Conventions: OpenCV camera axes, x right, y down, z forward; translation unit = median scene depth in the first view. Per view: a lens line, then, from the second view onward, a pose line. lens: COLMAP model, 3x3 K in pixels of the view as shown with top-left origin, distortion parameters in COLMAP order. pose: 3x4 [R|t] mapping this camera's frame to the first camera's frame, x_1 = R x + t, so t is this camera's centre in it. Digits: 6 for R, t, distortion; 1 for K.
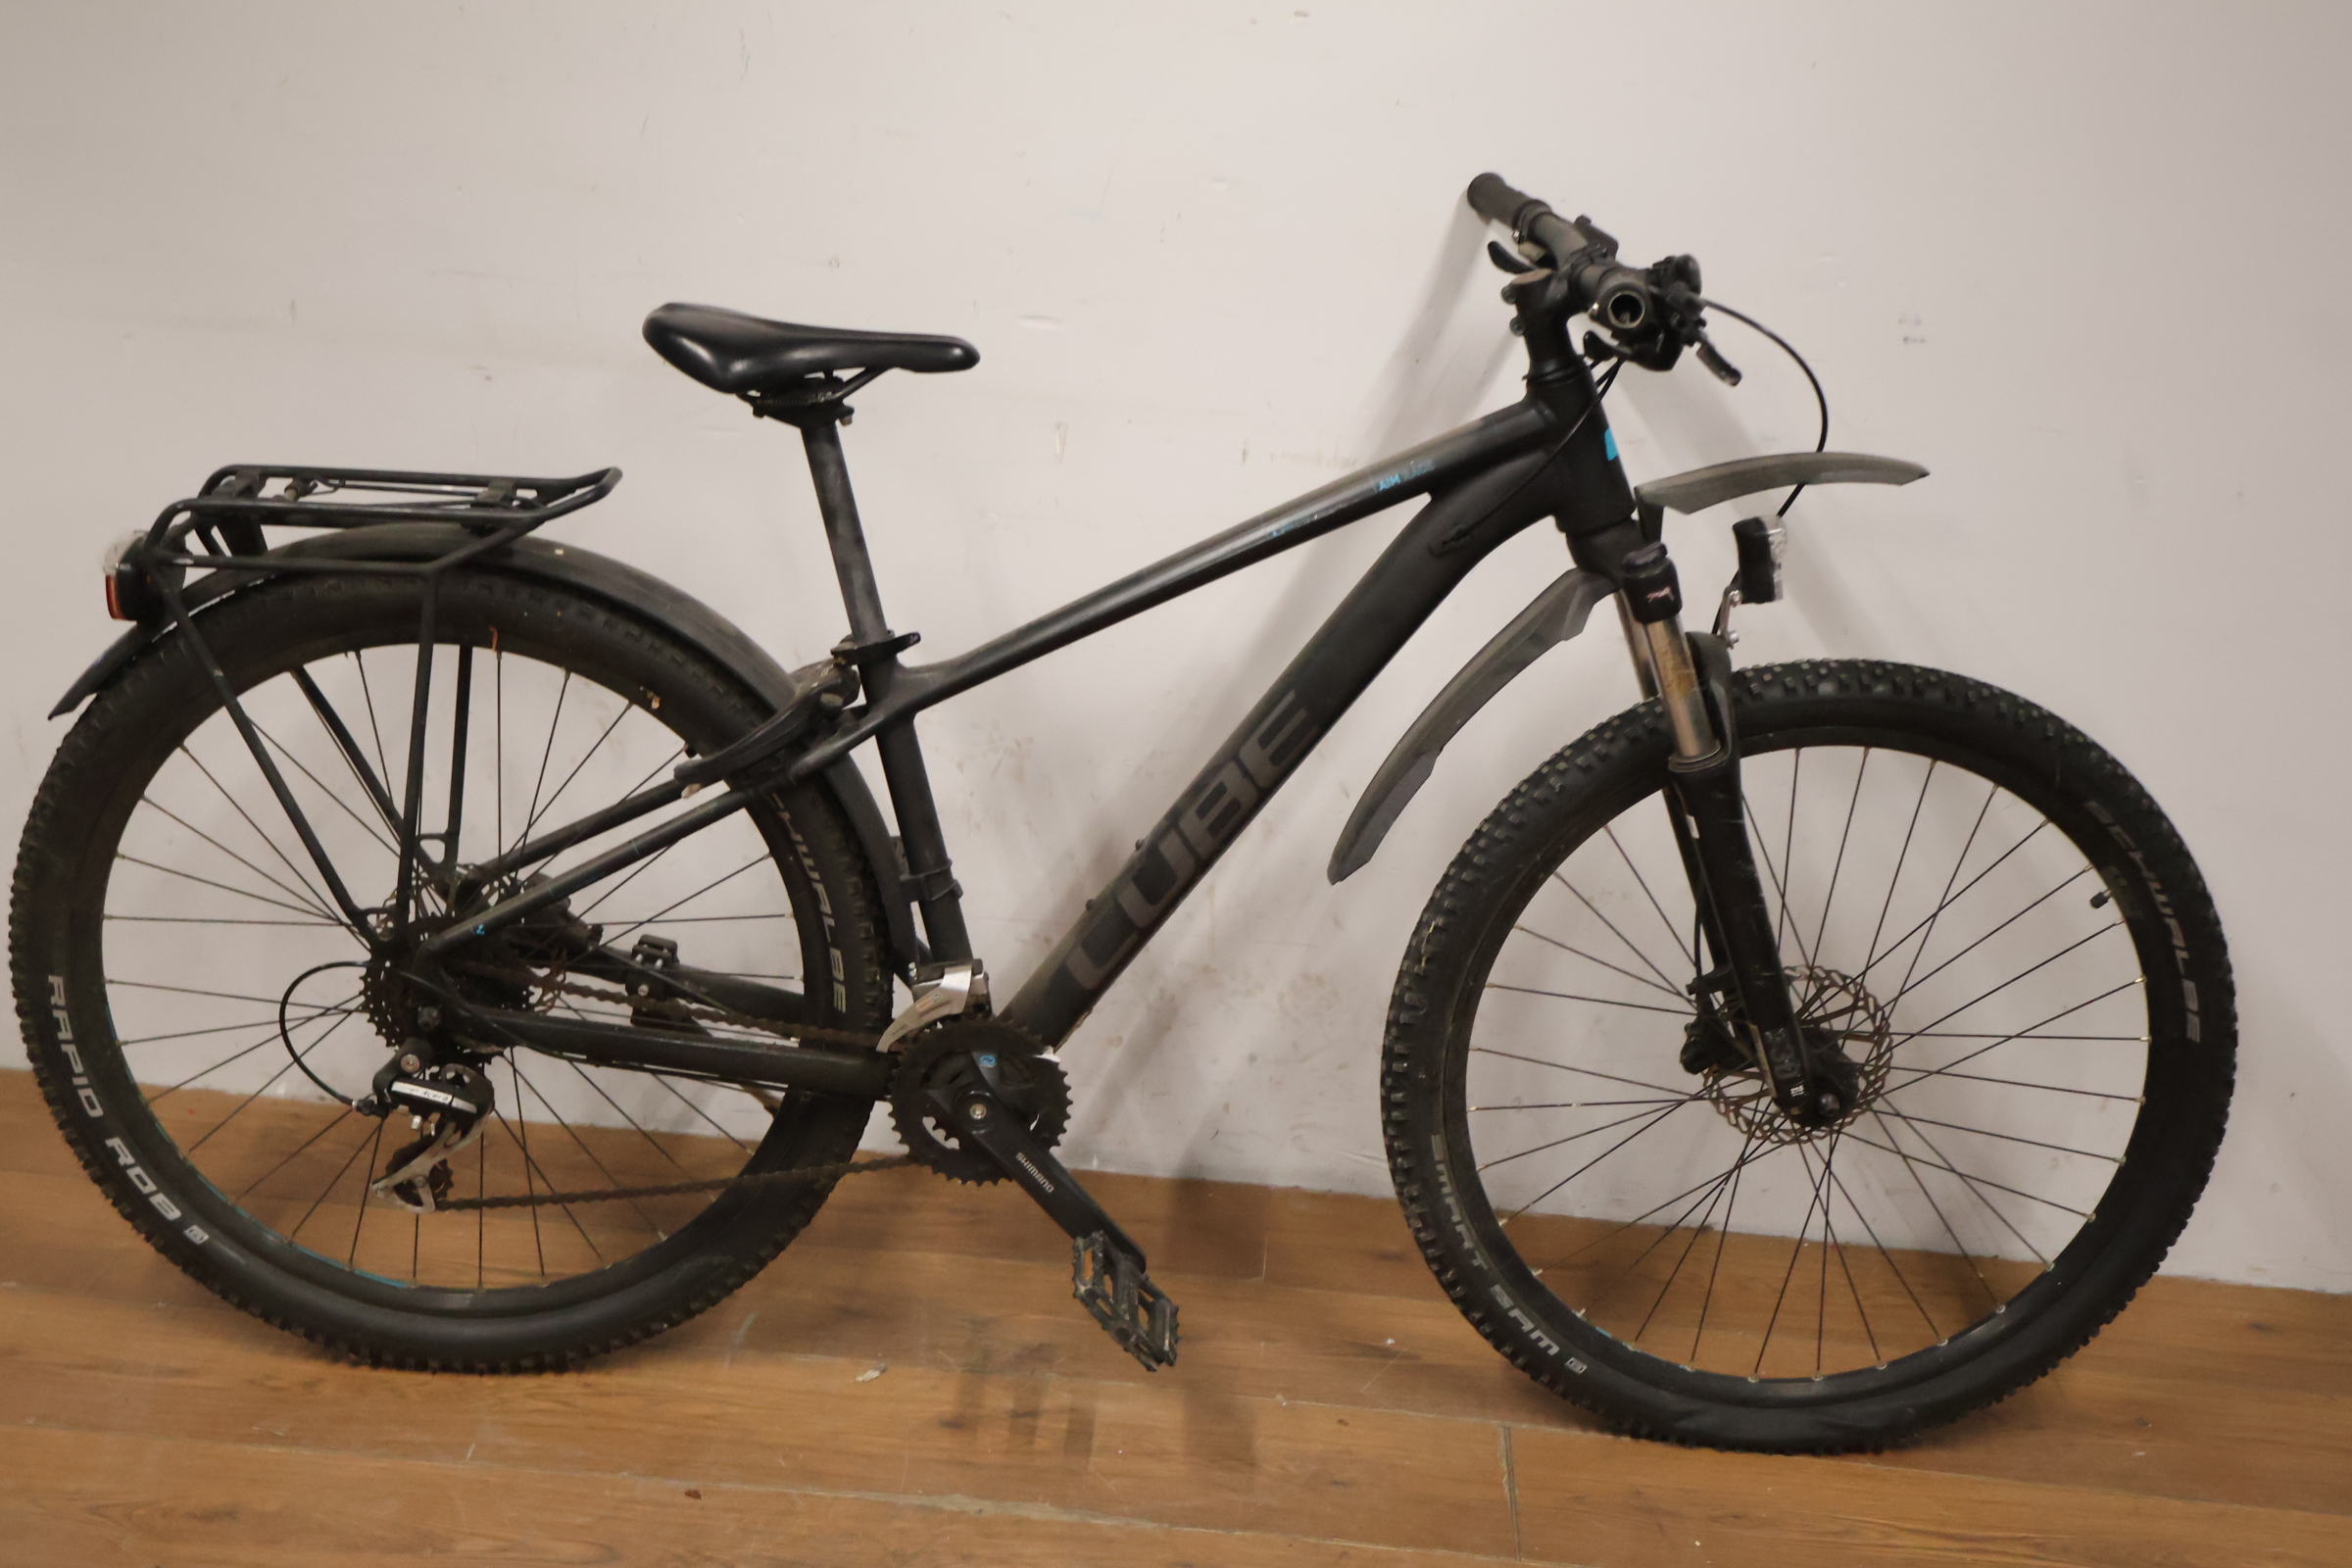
lens RADIAL K [[2921.6, 0, 1139.9], [0, 2921.6, 783.2], [0, 0, 1]] dist [0.009287, -0.020605]
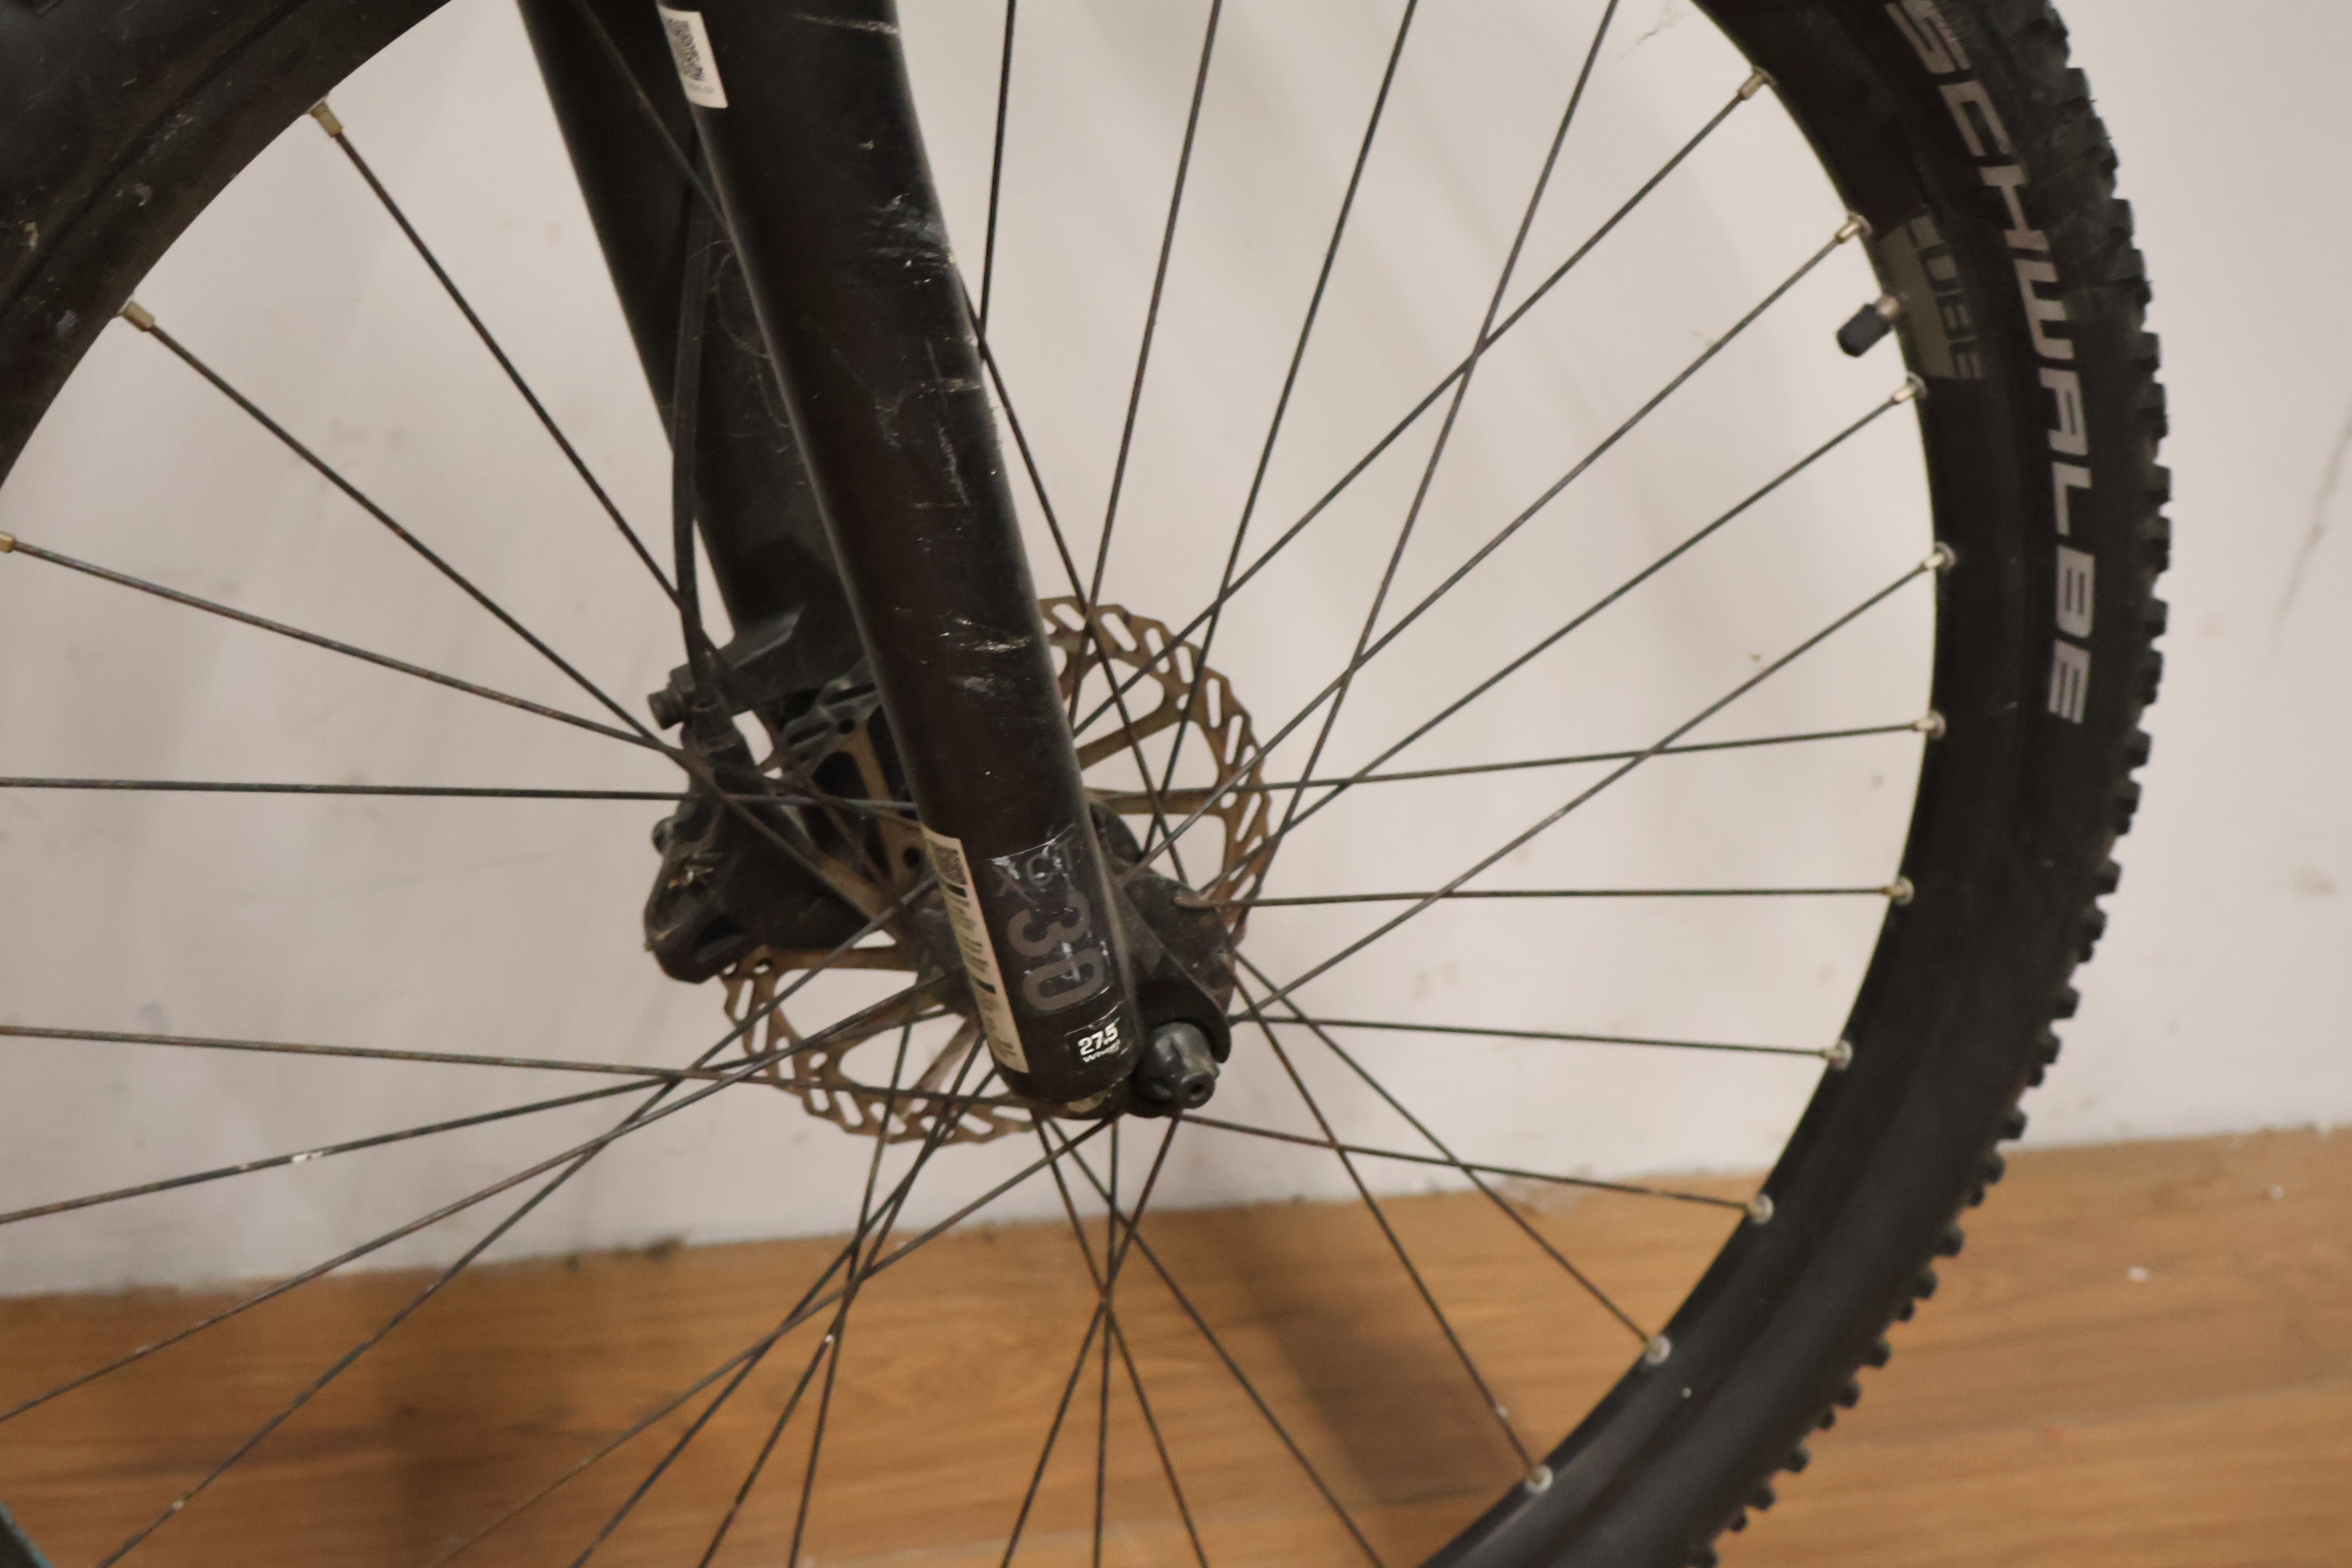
lens RADIAL K [[2941.3, 0, 1176.0], [0, 2941.3, 784.0], [0, 0, 1]] dist [0.013512, 0.014702]
pose [[0.904424, -0.108243, 0.412676, 0.114001], [0.052505, 0.988166, 0.144122, 0.038709], [-0.423392, -0.108680, 0.899404, 0.727206]]
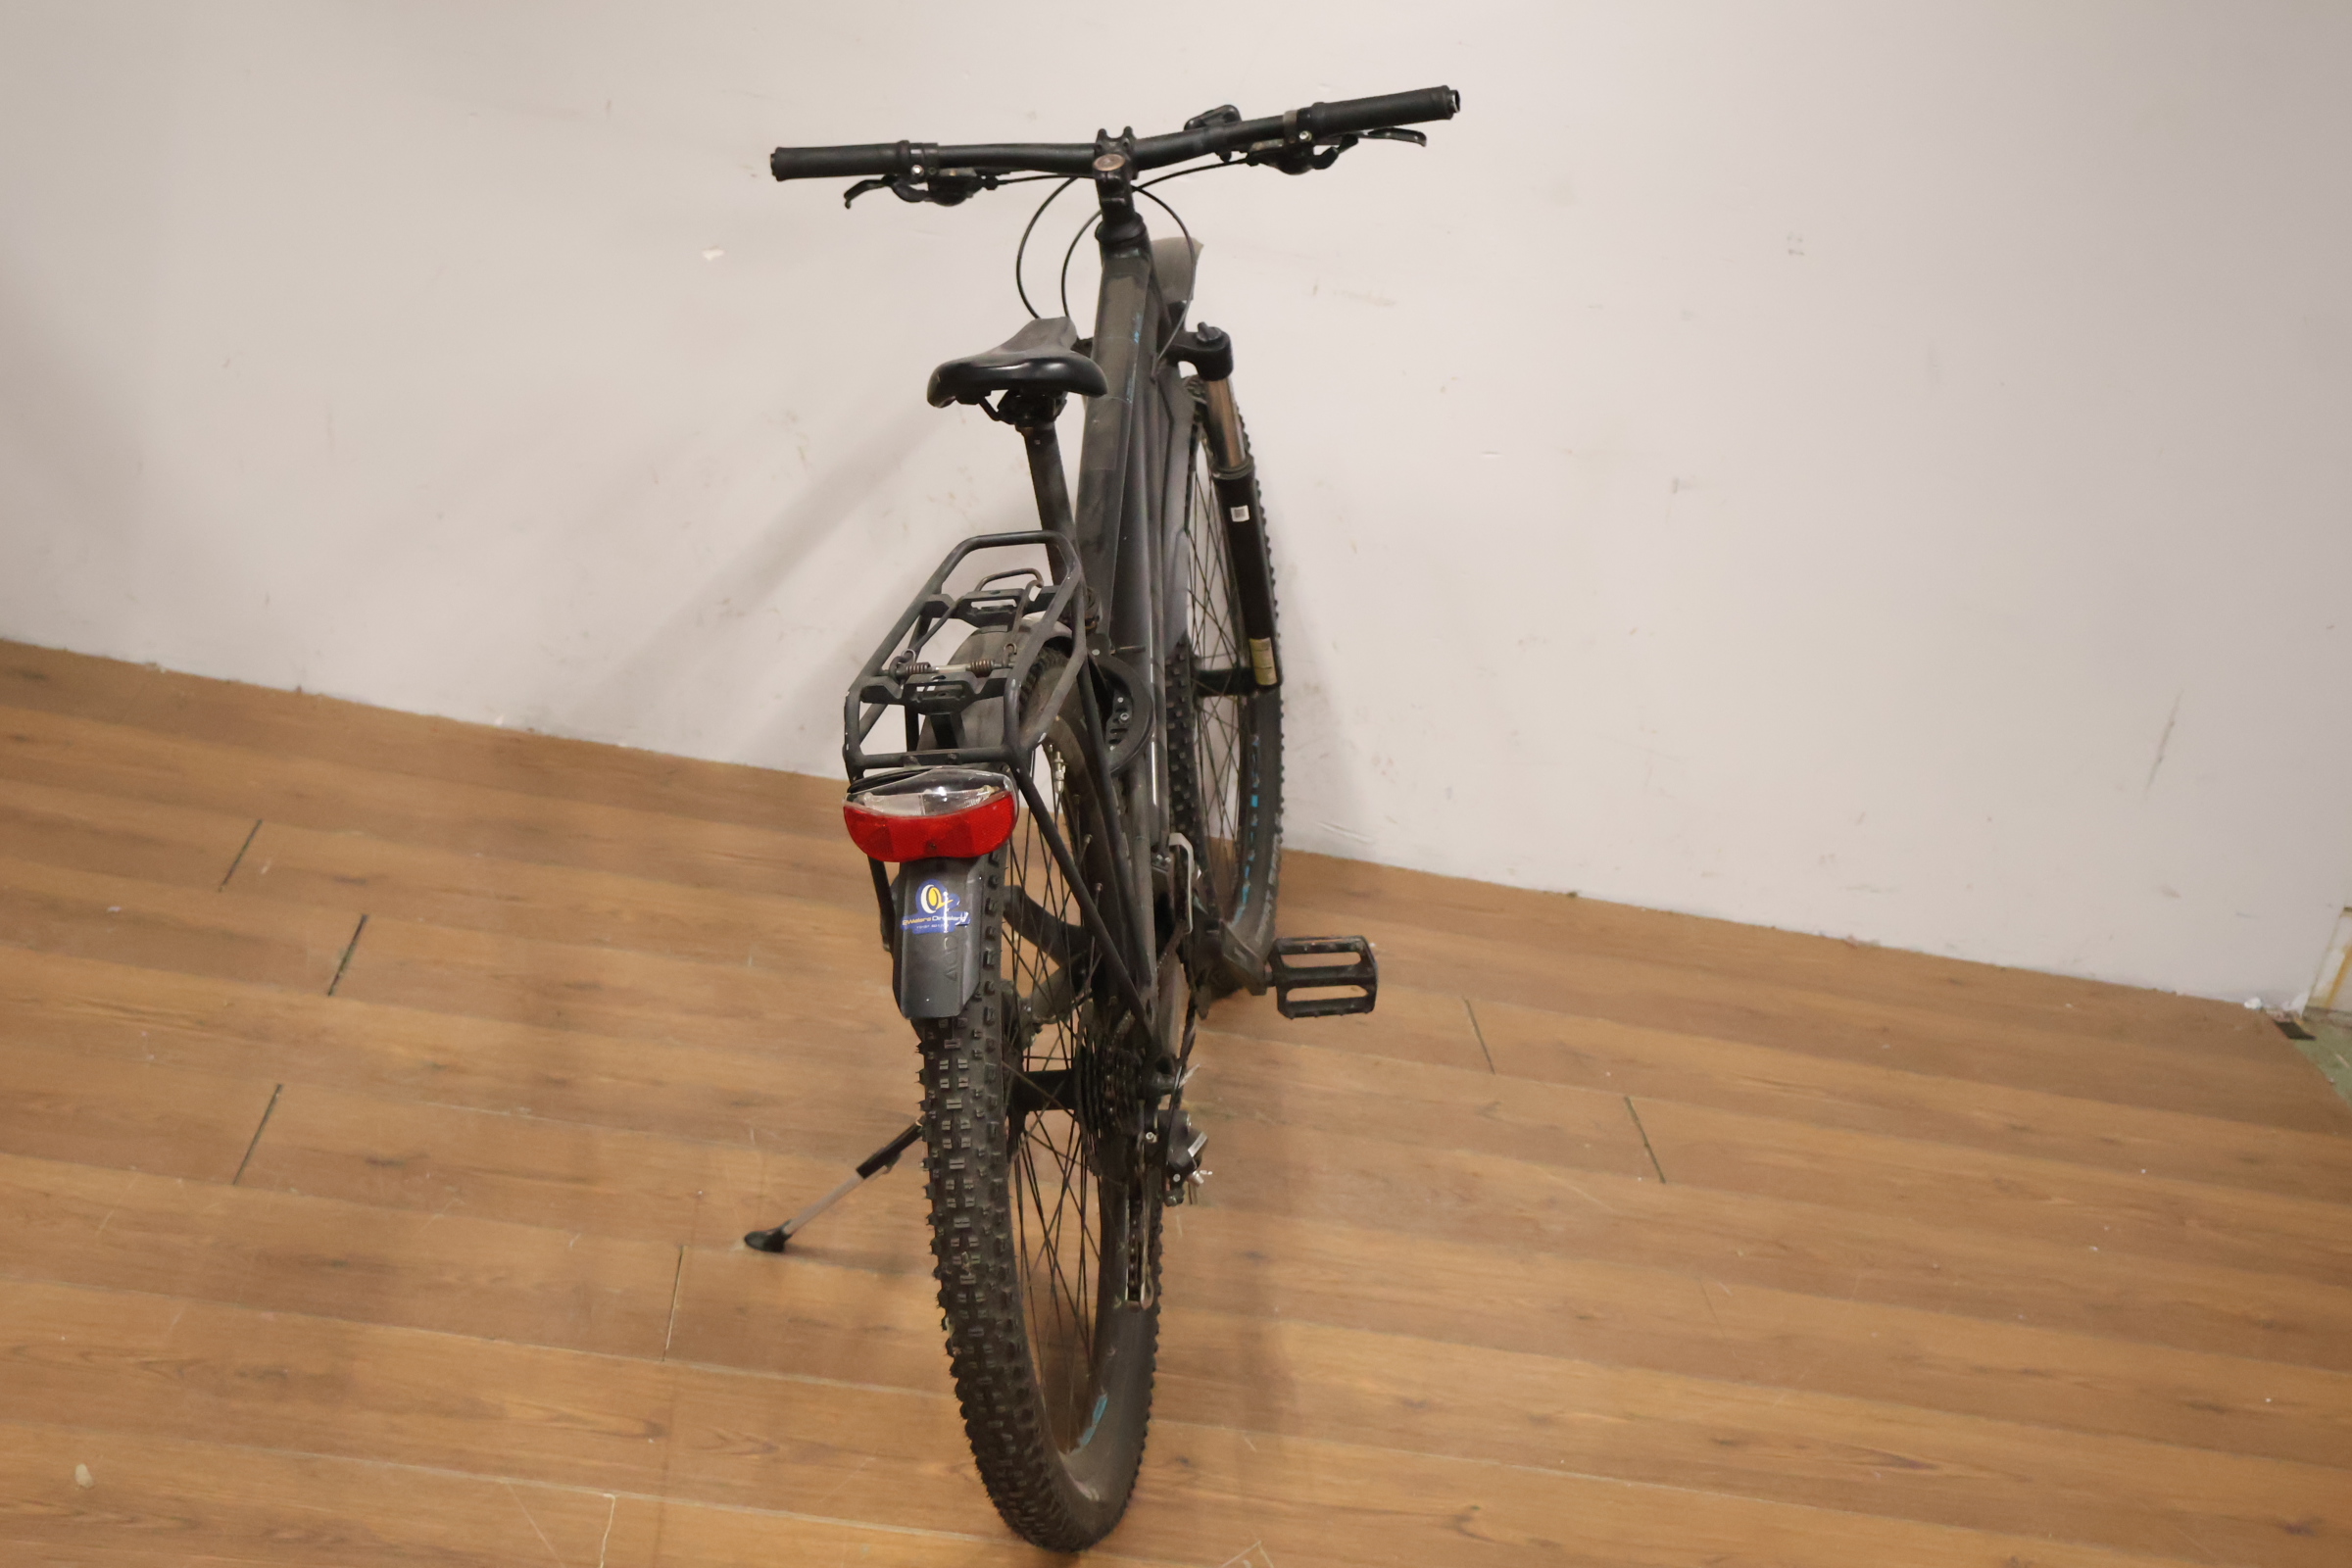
lens RADIAL K [[2921.6, 0, 1139.9], [0, 2921.6, 783.2], [0, 0, 1]] dist [0.009287, -0.020605]
pose [[0.983685, 0.068412, 0.166383, -0.283492], [-0.073332, 0.997028, 0.023601, 0.100517], [-0.164274, -0.035417, 0.985779, -0.371183]]
